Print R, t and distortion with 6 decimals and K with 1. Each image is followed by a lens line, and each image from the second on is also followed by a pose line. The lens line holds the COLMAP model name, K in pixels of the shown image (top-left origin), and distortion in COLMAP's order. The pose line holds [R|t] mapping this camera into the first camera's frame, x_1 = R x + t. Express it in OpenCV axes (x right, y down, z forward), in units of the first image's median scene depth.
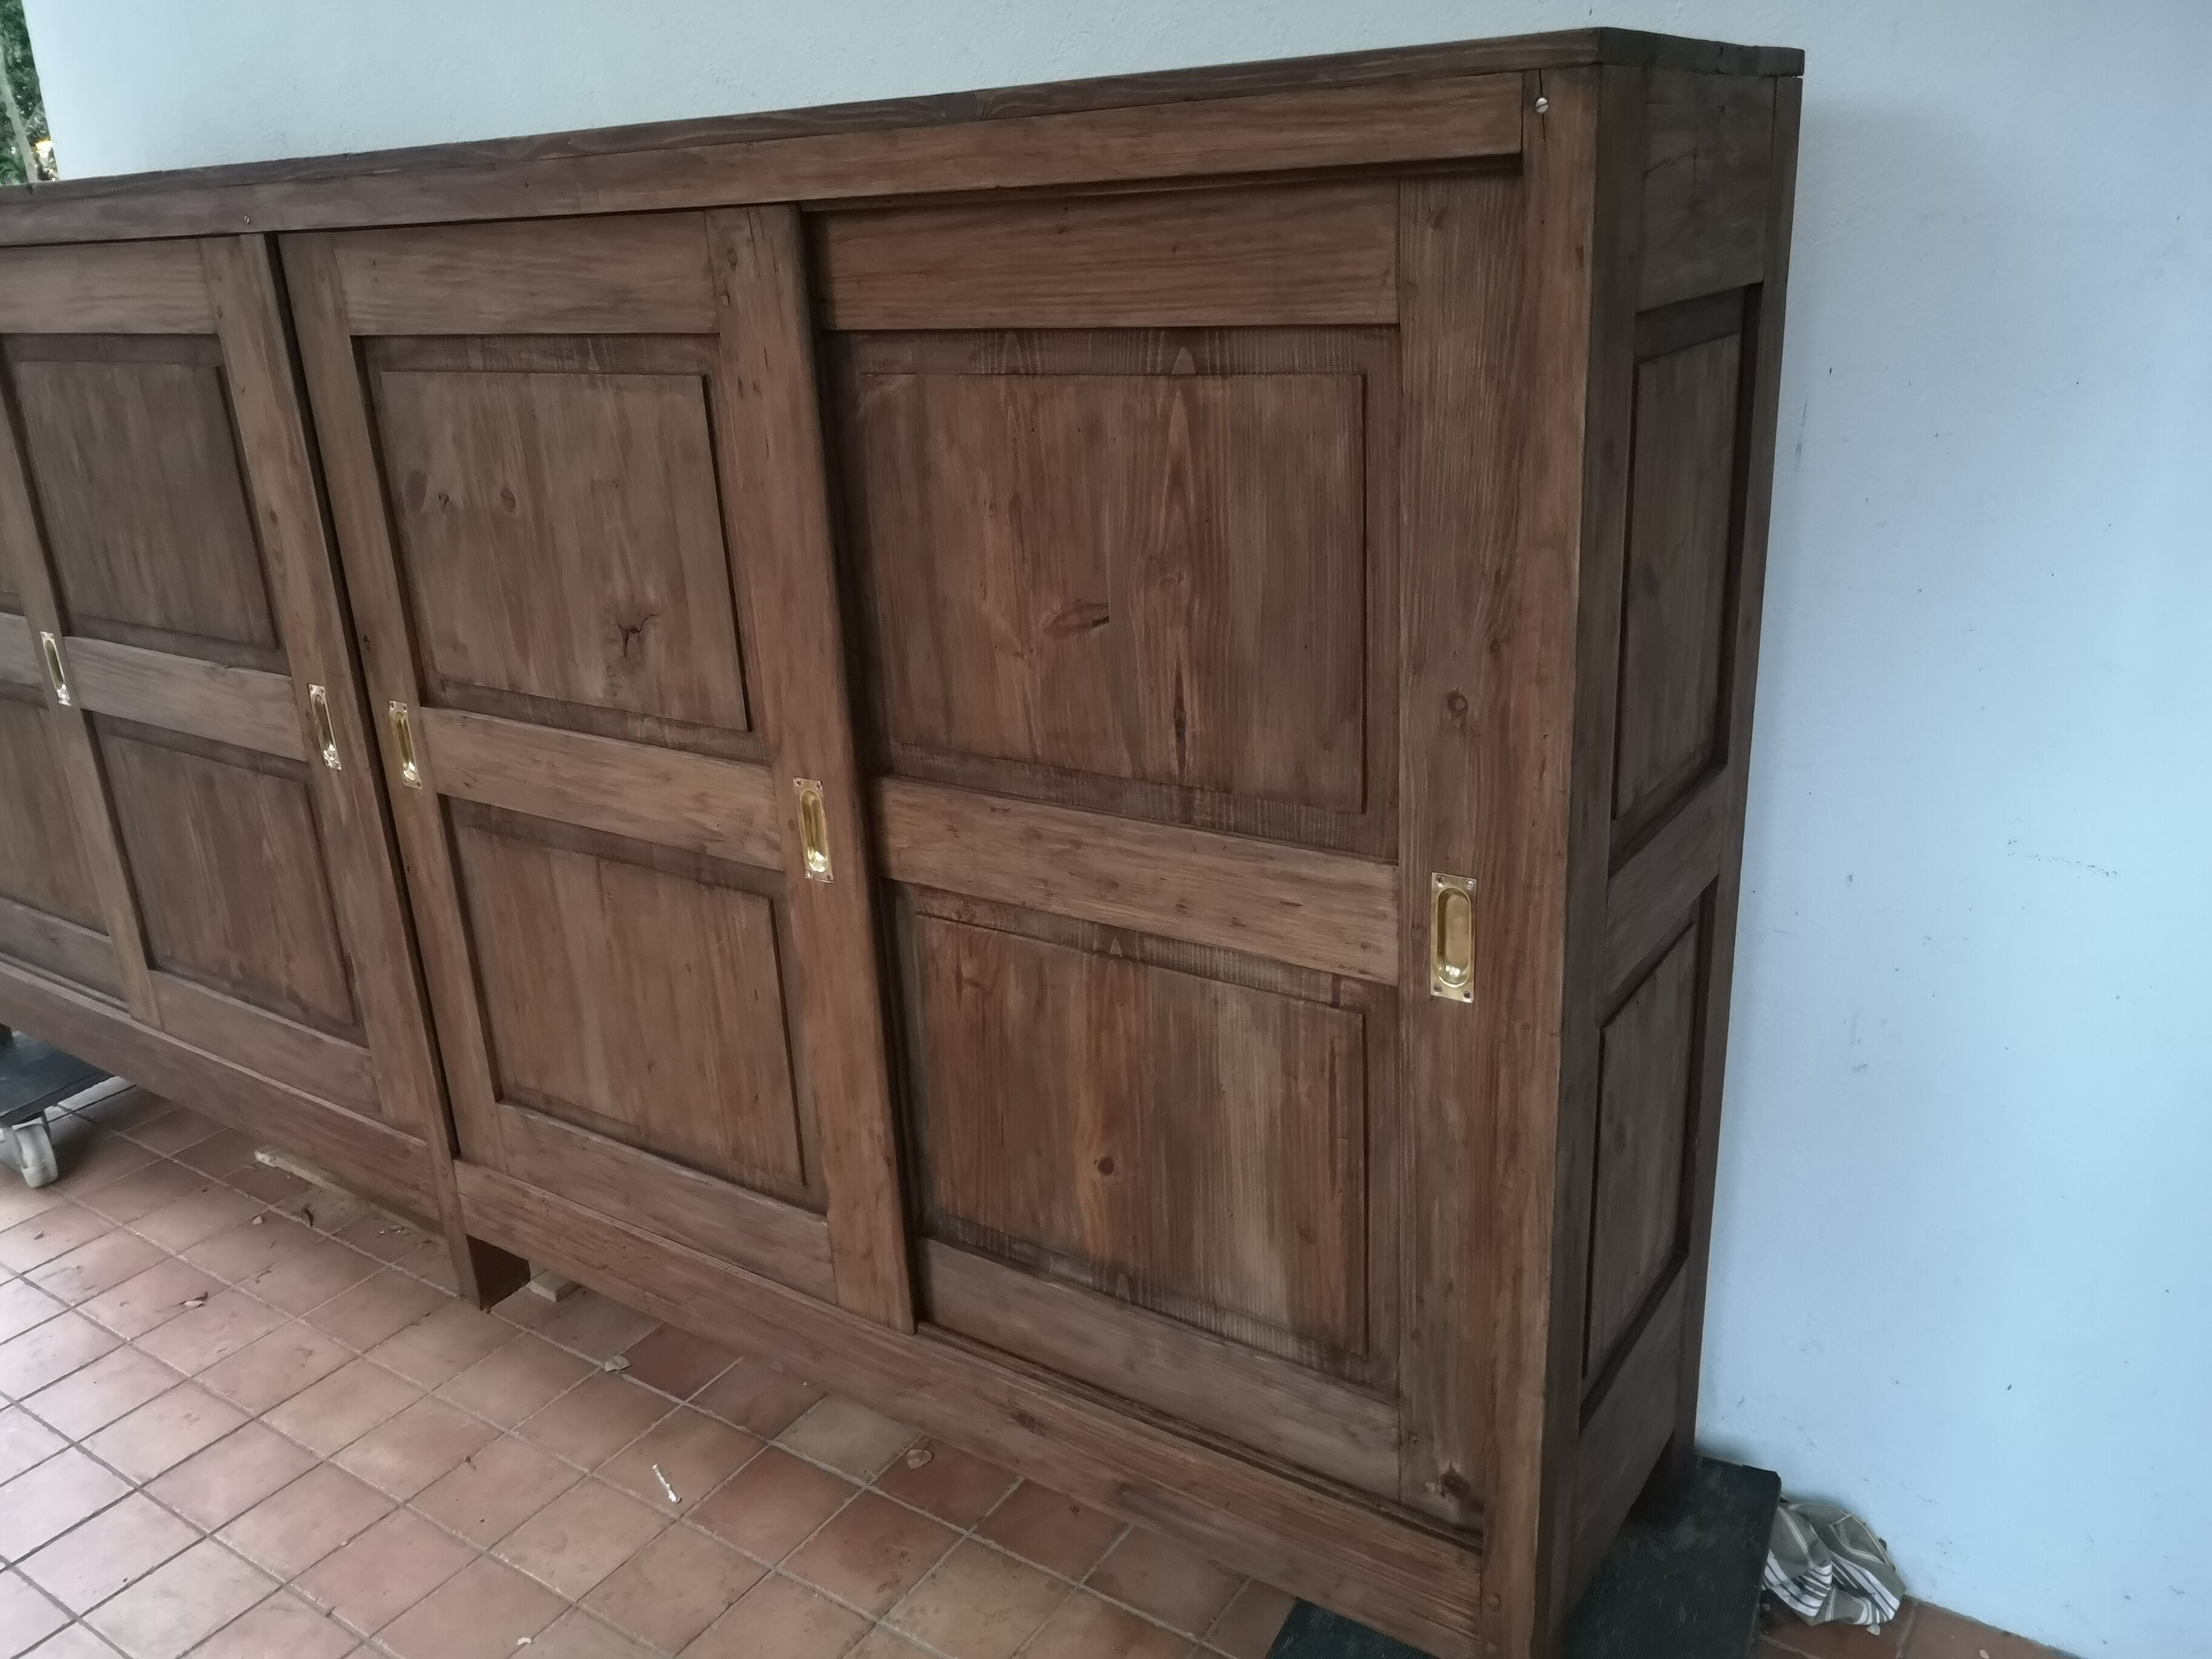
lens RADIAL K [[1698.5, 0, 1104.5], [0, 1698.5, 839.8], [0, 0, 1]] dist [0.052286, -0.049336]
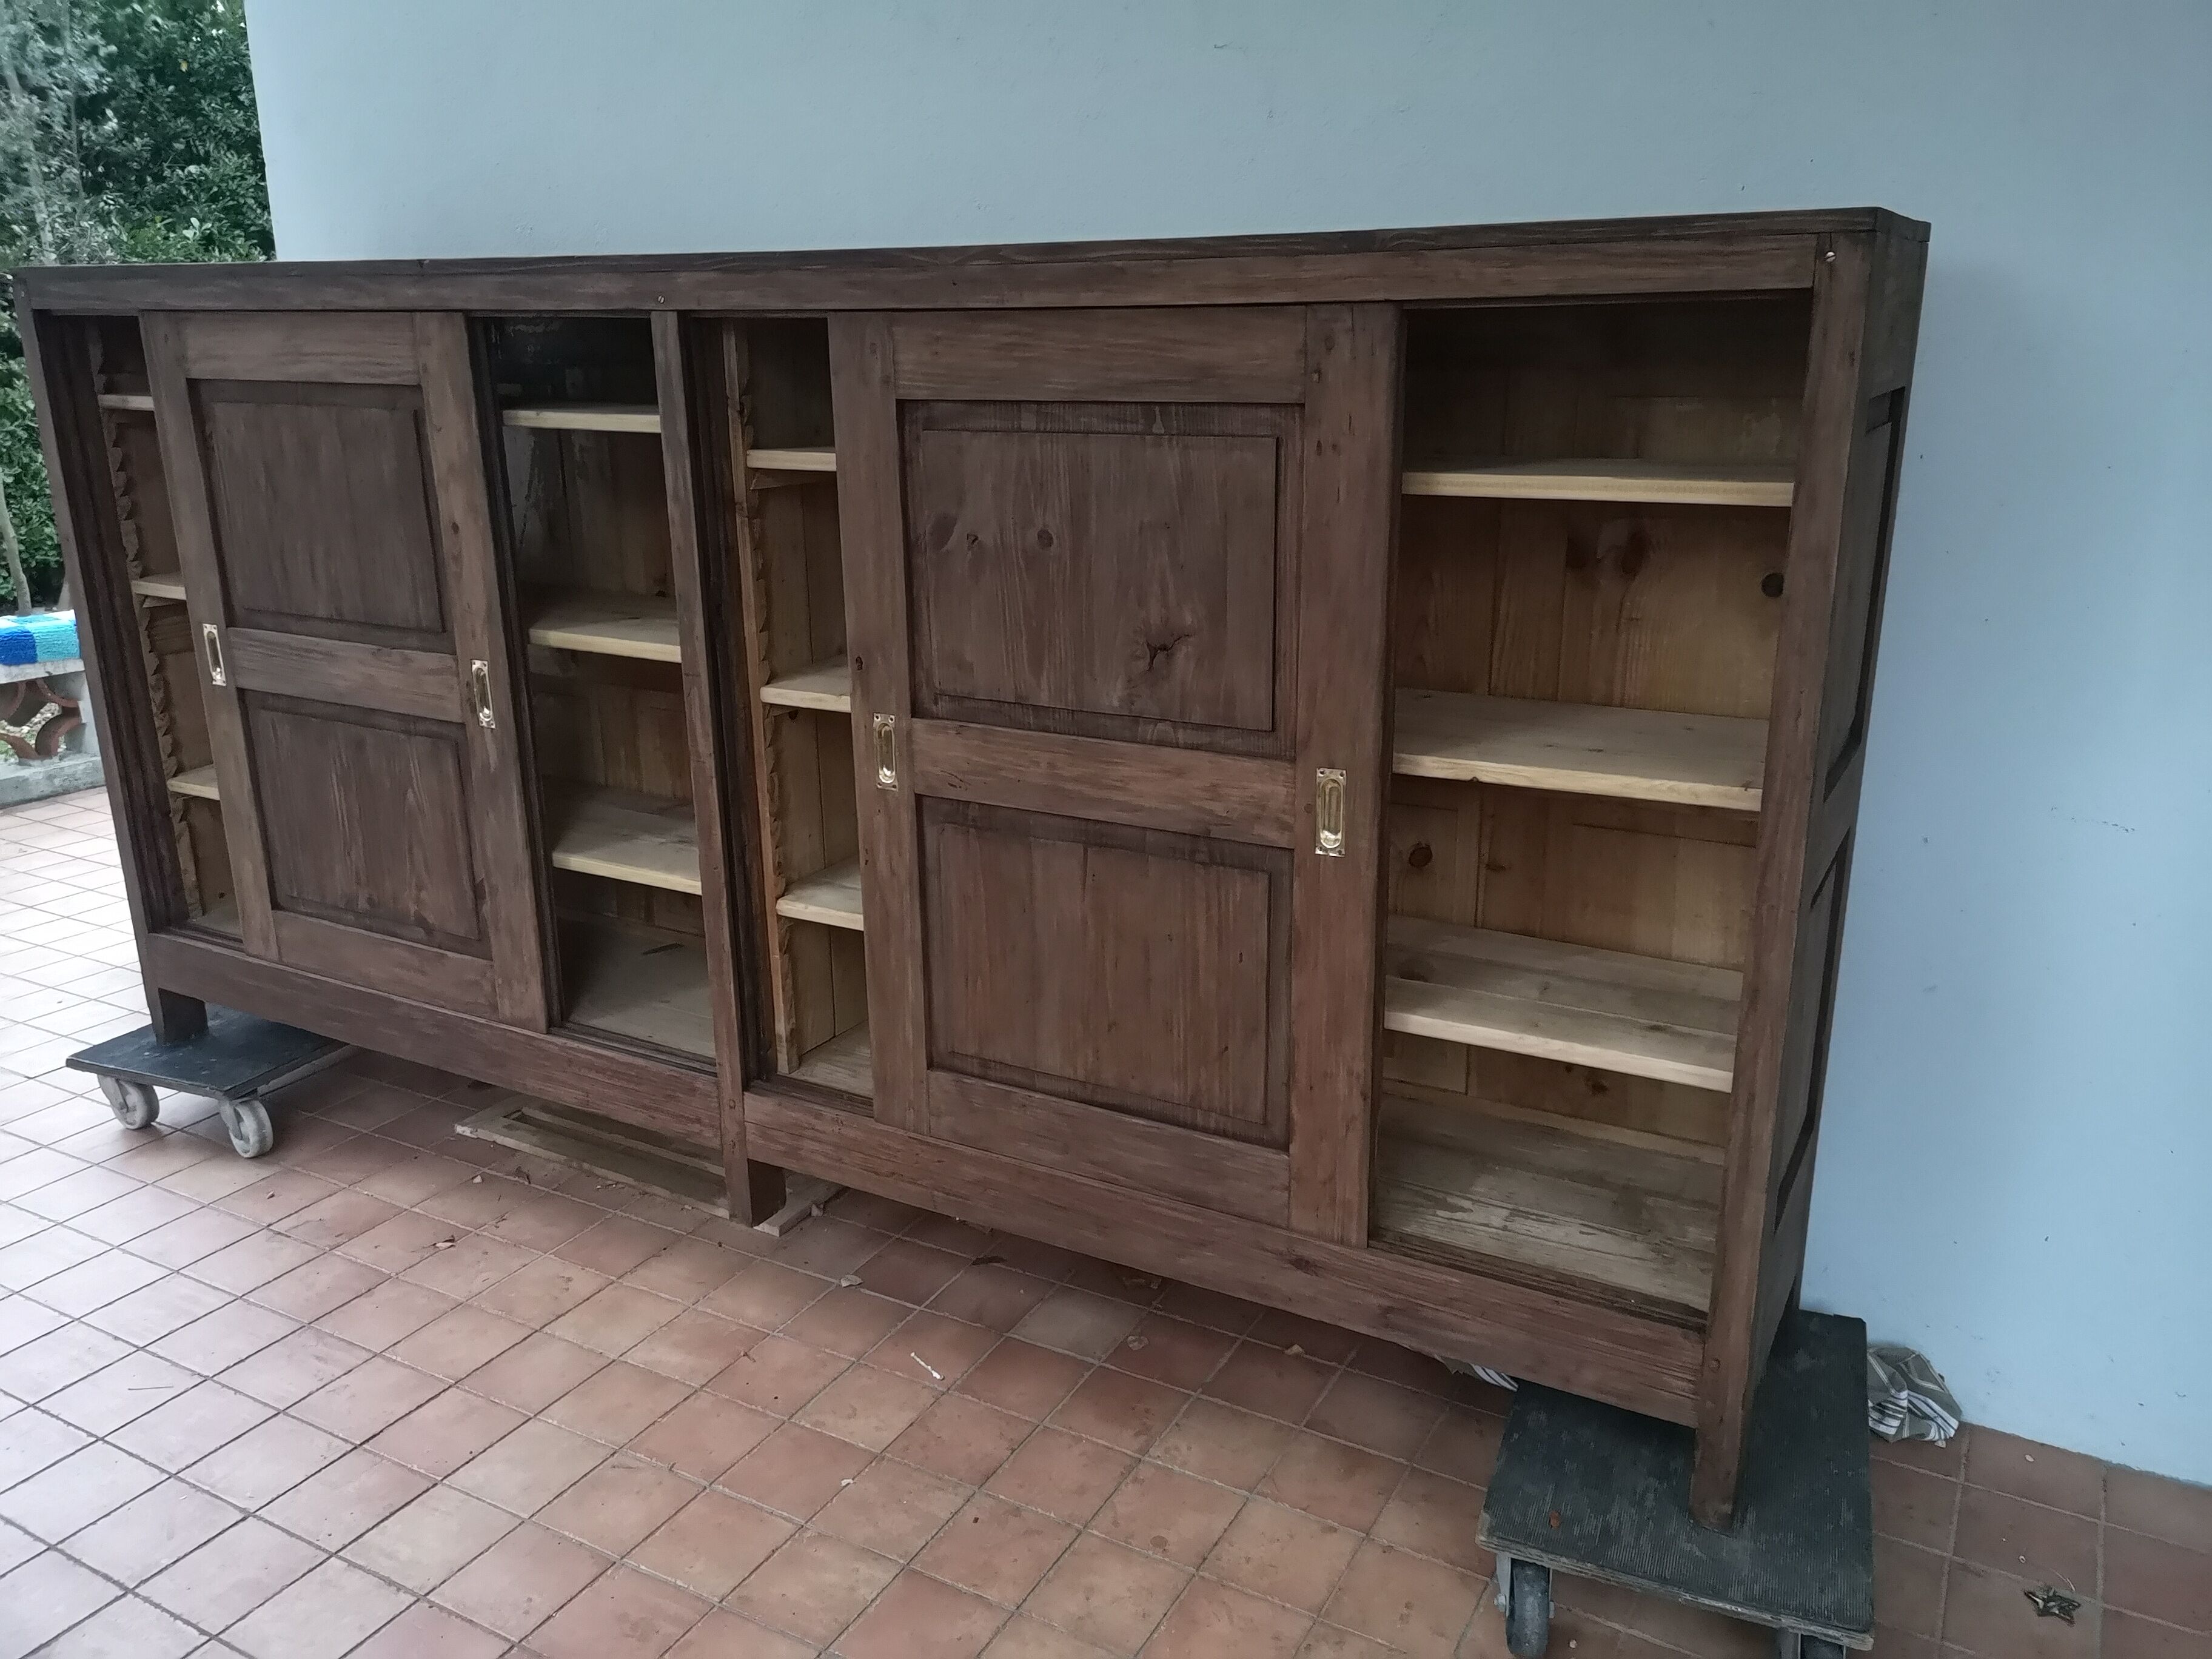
lens RADIAL K [[1698.5, 0, 1095.1], [0, 1698.5, 861.6], [0, 0, 1]] dist [0.052286, -0.049336]
pose [[0.996964, 0.005971, 0.077632, -0.474684], [-0.003105, 0.999311, -0.036988, 0.081234], [-0.077800, 0.036634, 0.996296, -0.204434]]
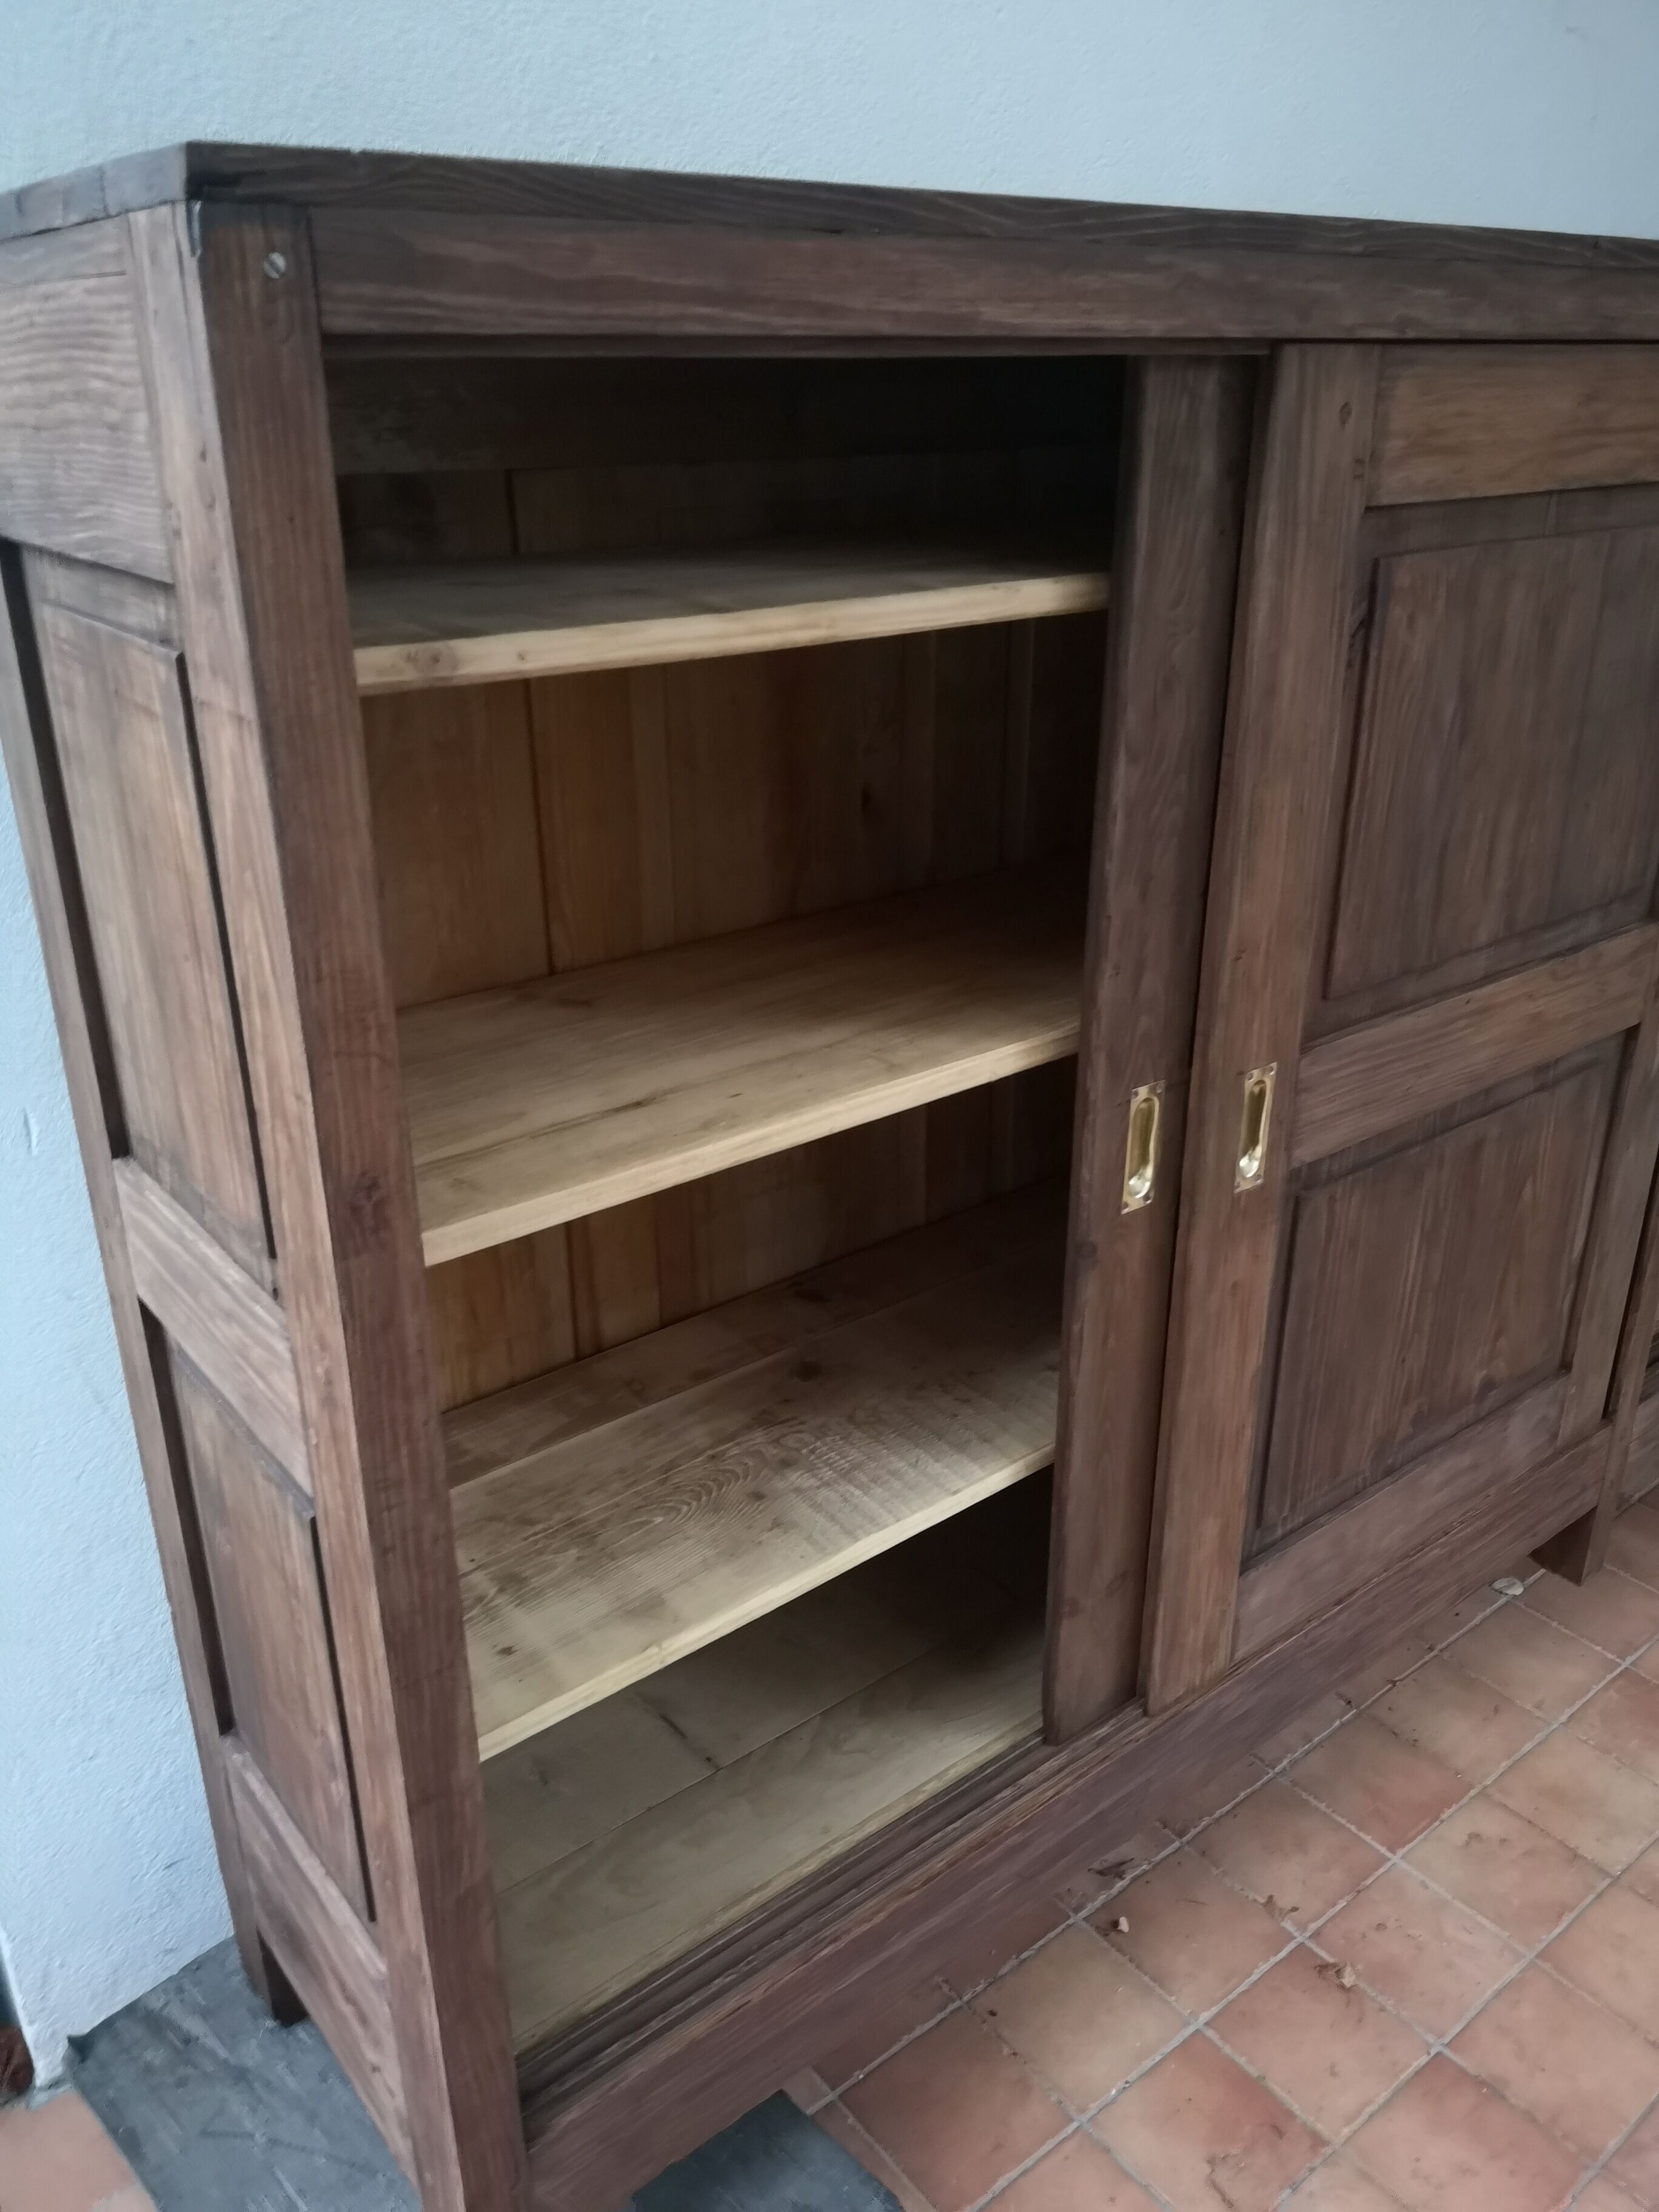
lens RADIAL K [[1698.5, 0, 829.6], [0, 1698.5, 1094.1], [0, 0, 1]] dist [0.052286, -0.049336]
pose [[0.300737, -0.341925, 0.890306, -1.838421], [0.314965, 0.916752, 0.245690, -0.465661], [-0.900197, 0.206527, 0.383395, 1.475203]]
